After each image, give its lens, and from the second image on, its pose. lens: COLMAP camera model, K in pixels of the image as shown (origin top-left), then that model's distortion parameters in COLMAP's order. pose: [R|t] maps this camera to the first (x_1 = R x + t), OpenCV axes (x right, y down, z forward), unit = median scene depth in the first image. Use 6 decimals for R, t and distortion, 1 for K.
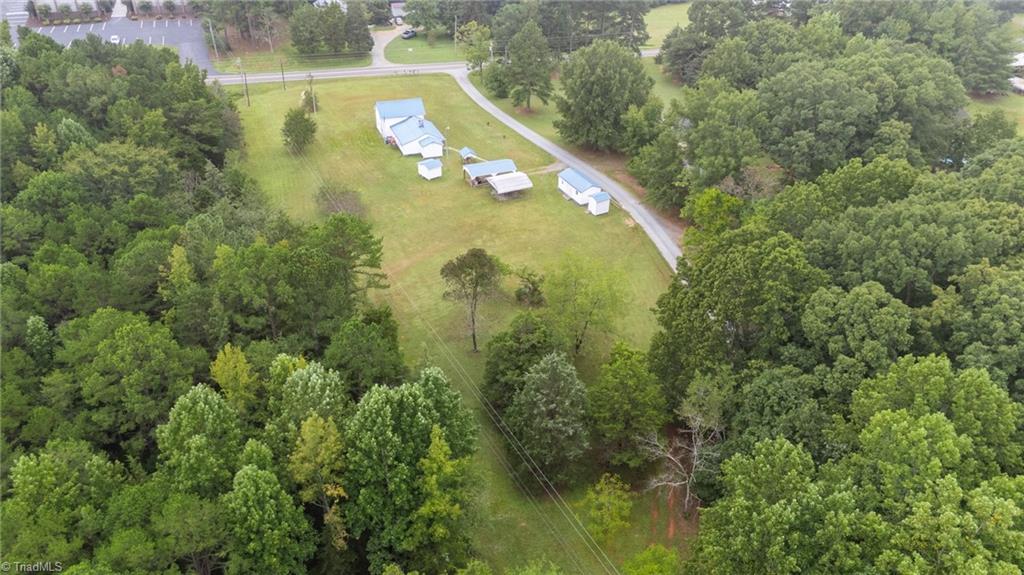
lens RADIAL K [[746.4, 0, 511.5], [0, 746.4, 291.4], [0, 0, 1]] dist [0.071106, -0.059574]
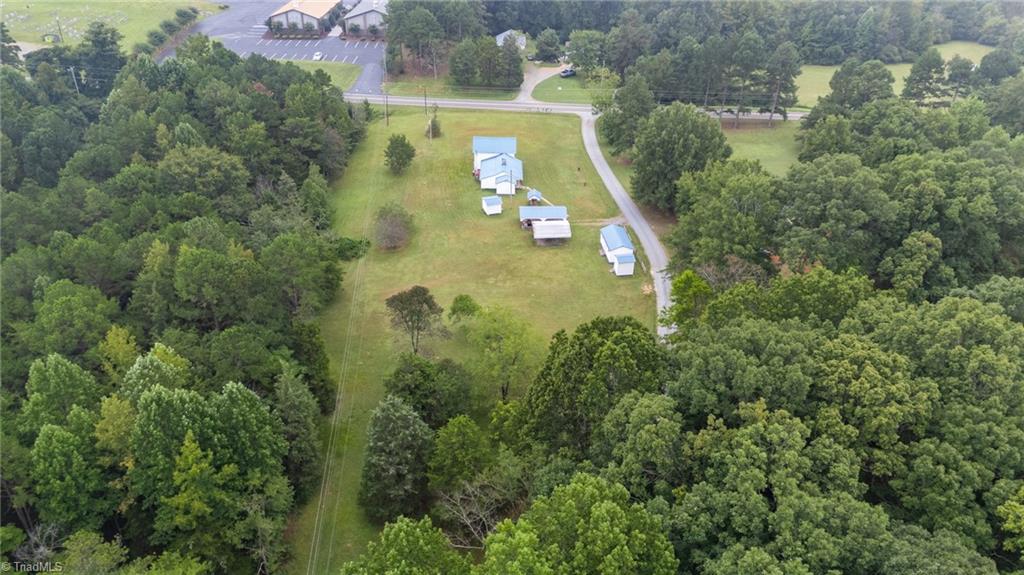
lens RADIAL K [[746.4, 0, 511.5], [0, 746.4, 291.4], [0, 0, 1]] dist [0.071106, -0.059574]
pose [[0.933847, 0.184669, -0.306312, 0.263916], [-0.193683, 0.981064, 0.000985, -0.049867], [0.300694, 0.058408, 0.951931, 0.008116]]
